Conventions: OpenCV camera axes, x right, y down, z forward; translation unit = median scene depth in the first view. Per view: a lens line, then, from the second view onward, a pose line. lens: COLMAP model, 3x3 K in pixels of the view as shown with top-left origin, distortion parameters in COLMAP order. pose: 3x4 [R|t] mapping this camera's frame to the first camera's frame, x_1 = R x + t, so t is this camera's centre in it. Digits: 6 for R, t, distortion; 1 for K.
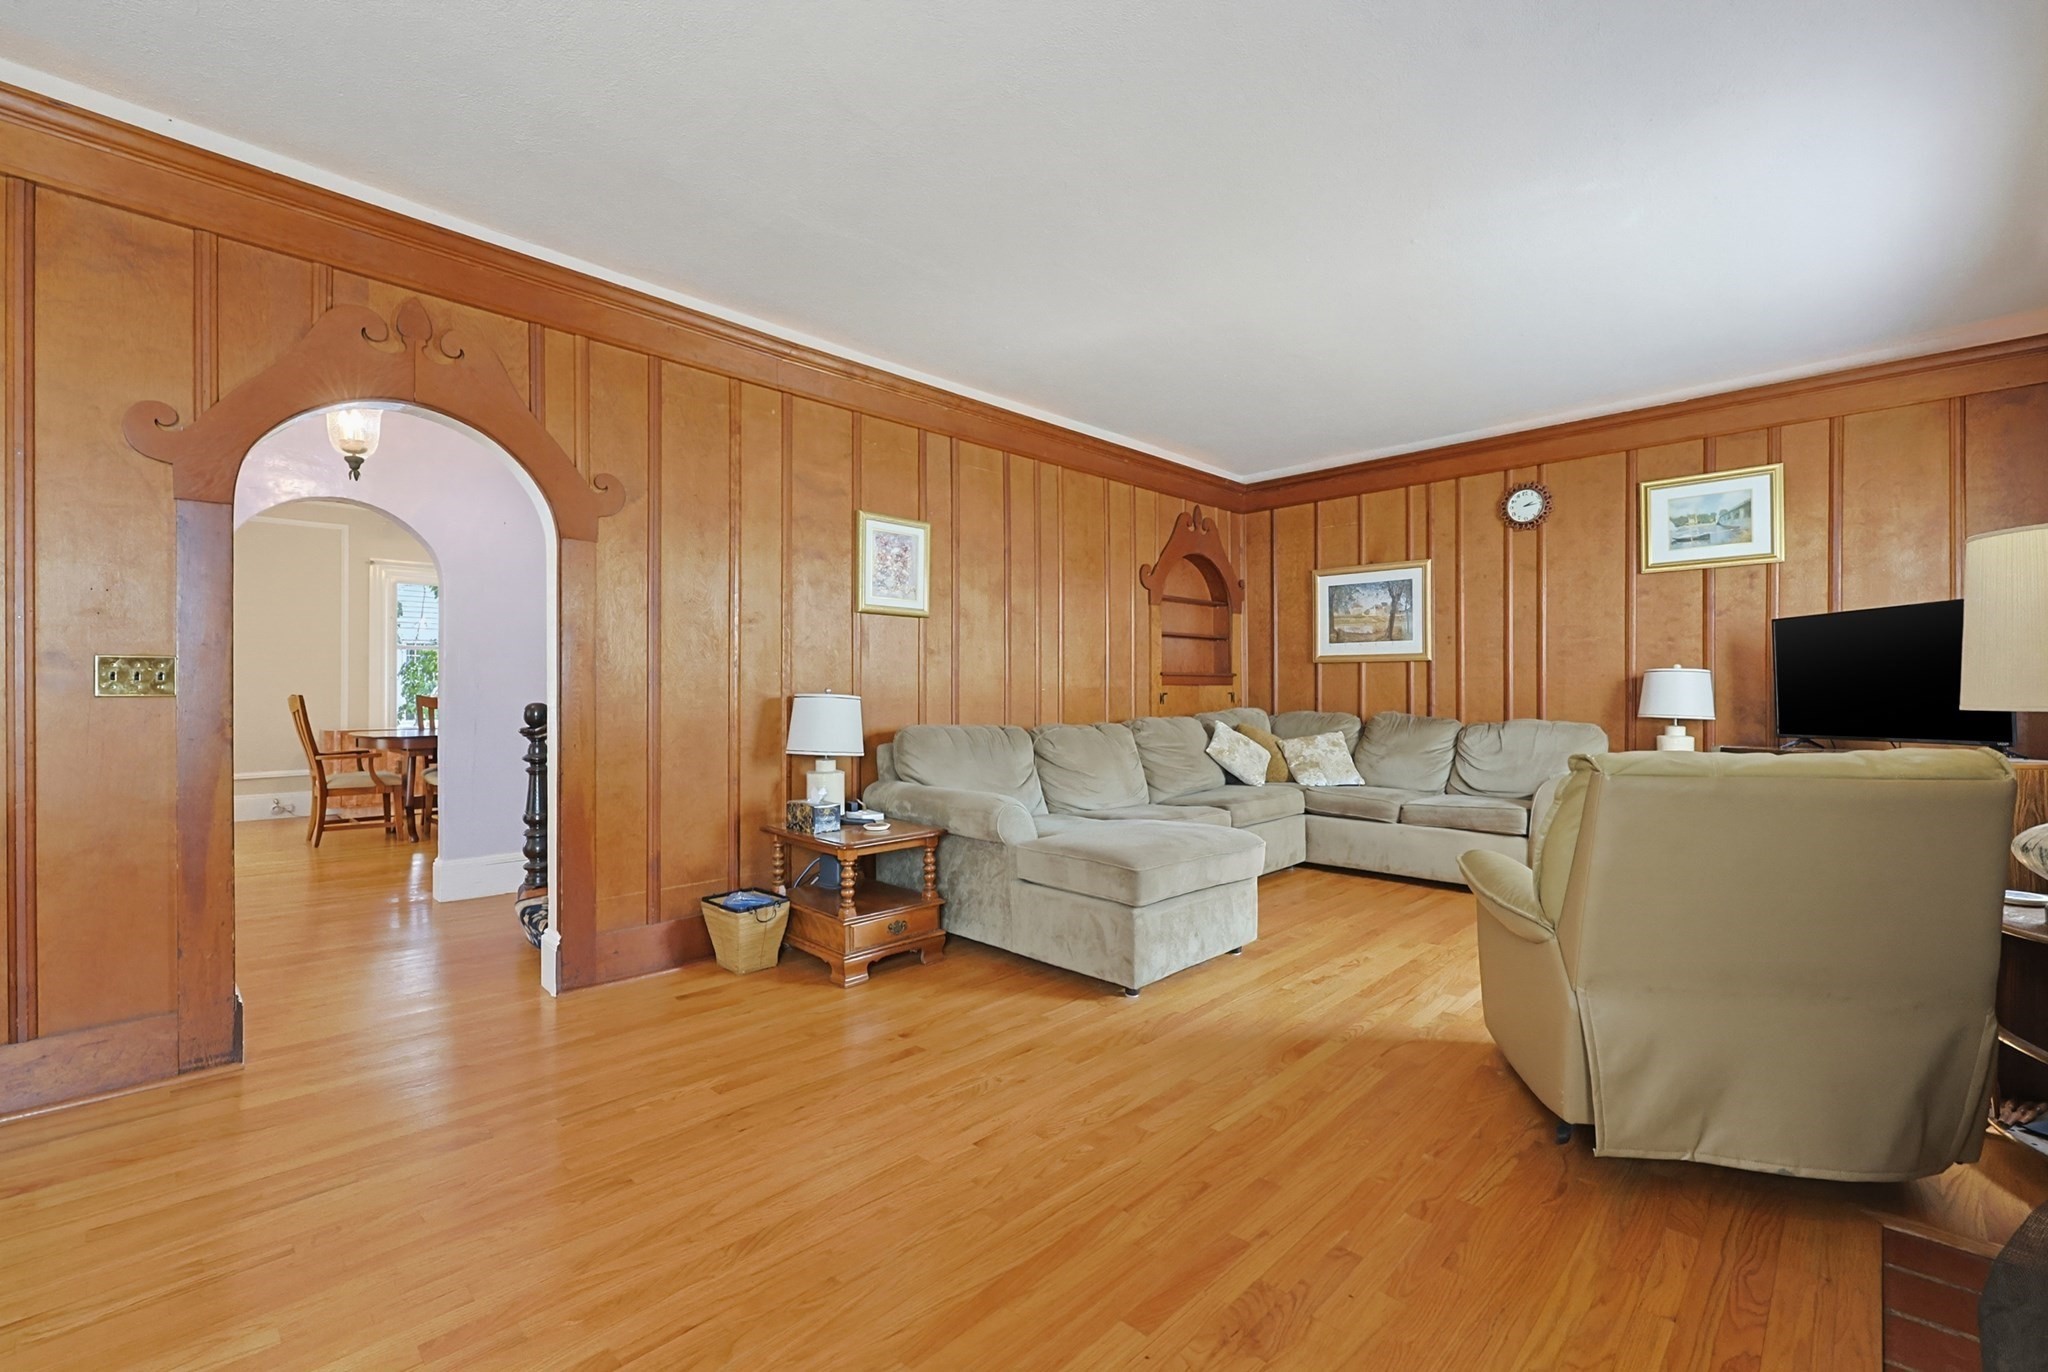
lens RADIAL K [[872.5, 0, 1024.0], [0, 872.5, 686.0], [0, 0, 1]] dist [-0.001227, -0.000413]
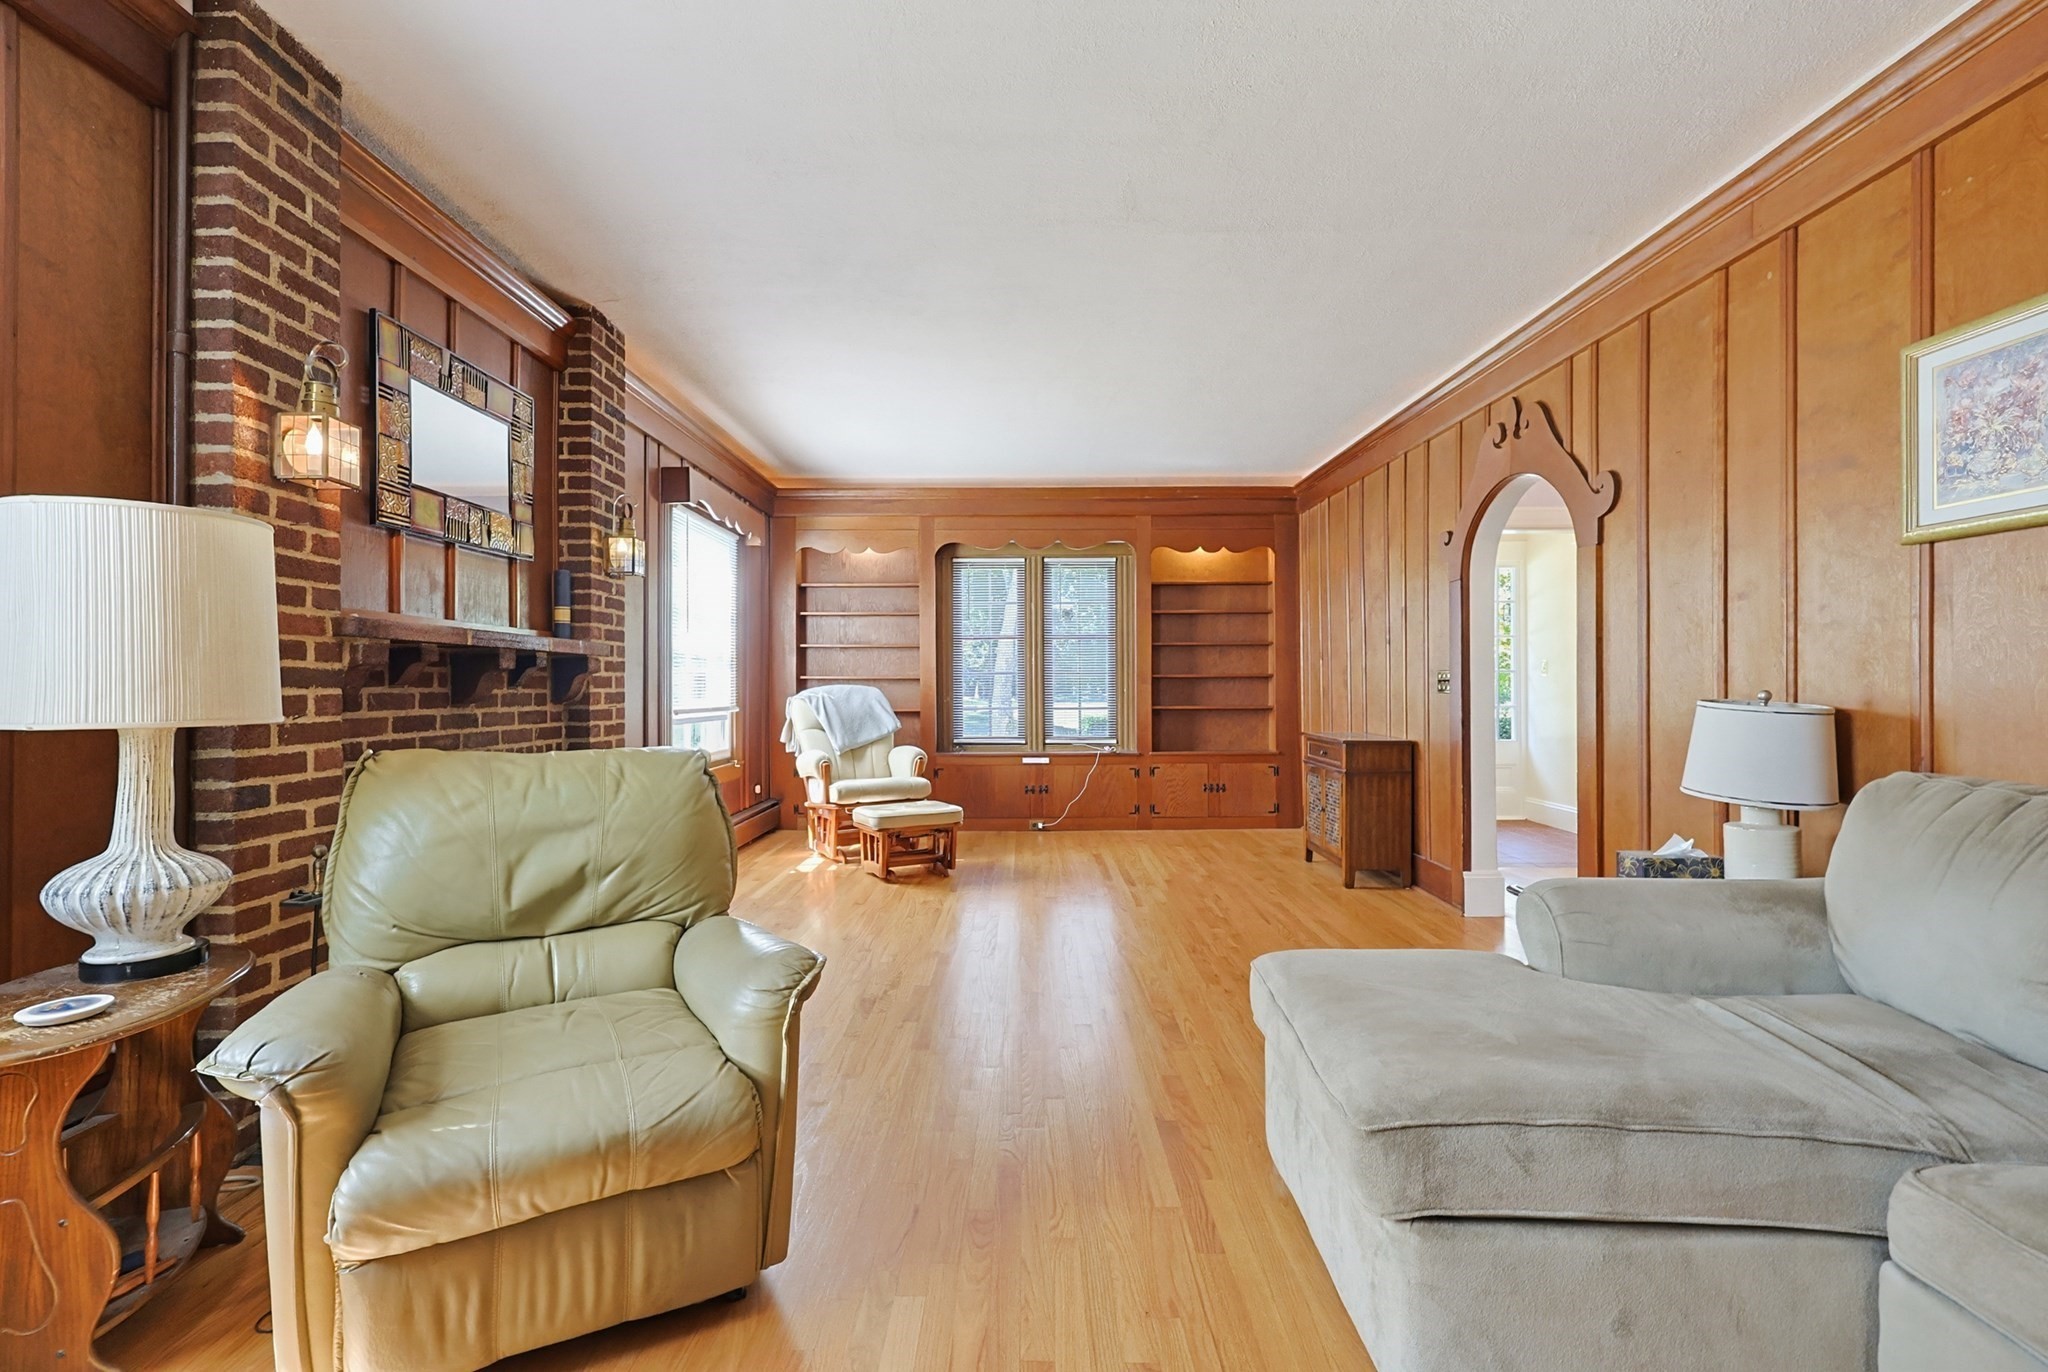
lens RADIAL K [[872.5, 0, 1024.0], [0, 872.5, 686.0], [0, 0, 1]] dist [-0.001227, -0.000413]
pose [[-0.708727, 0.000932, -0.705483, 0.505899], [0.002463, 0.999996, -0.001152, -0.002170], [0.705479, -0.002554, -0.708726, 0.932001]]
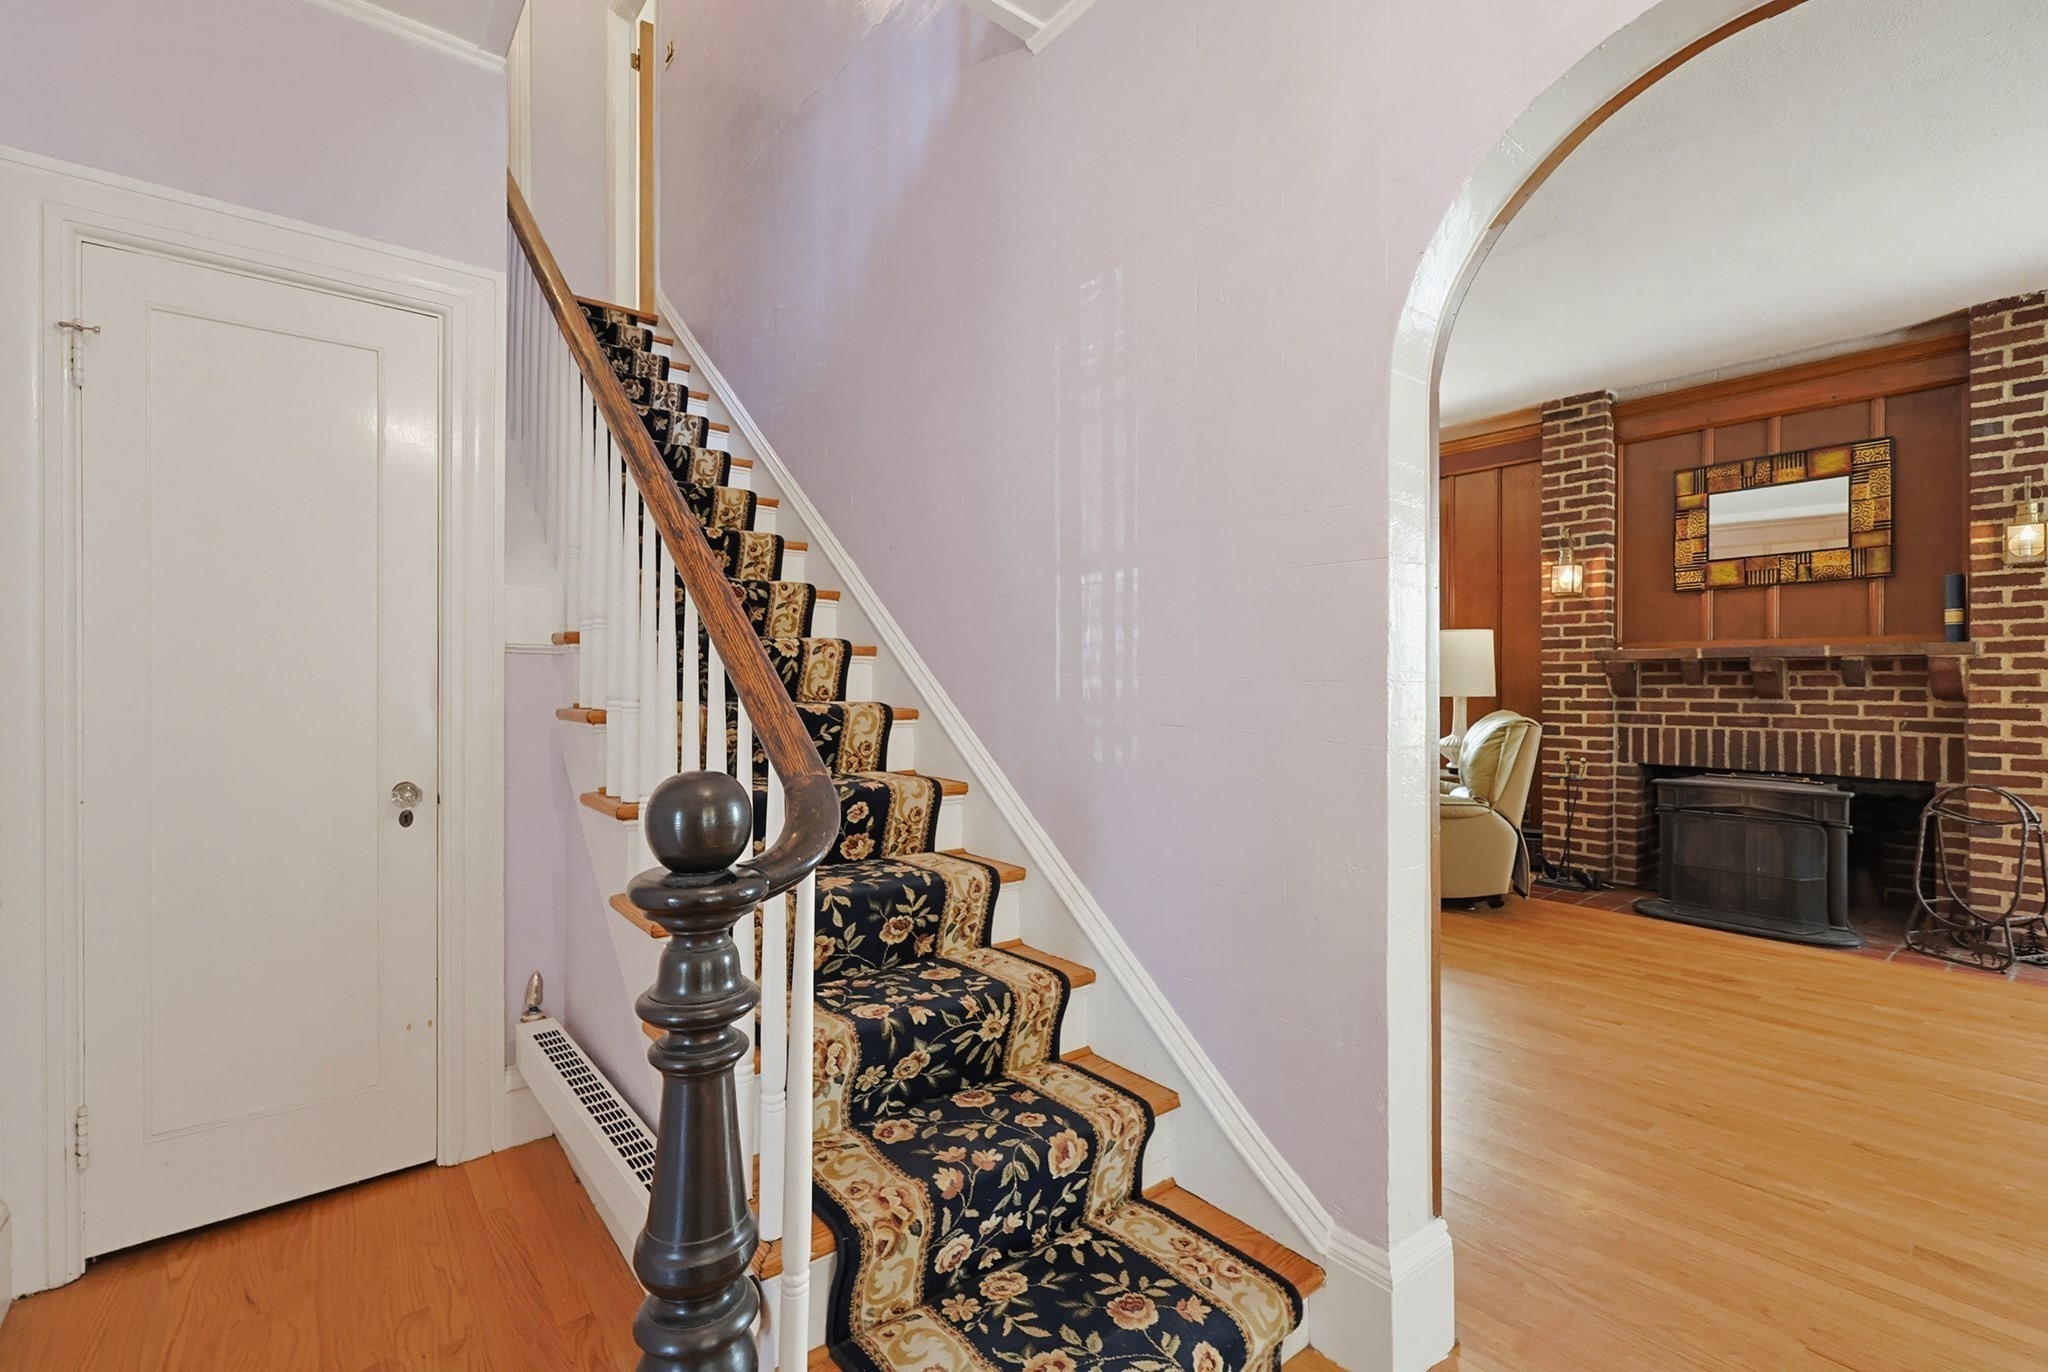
lens RADIAL K [[908.4, 0, 1021.5], [0, 908.4, 682.6], [0, 0, 1]] dist [0.002189, 0.000659]
pose [[0.123054, 0.000945, 0.992400, -0.766295], [-0.000620, 0.999999, -0.000875, -0.004064], [-0.992400, -0.000507, 0.123054, 0.846604]]
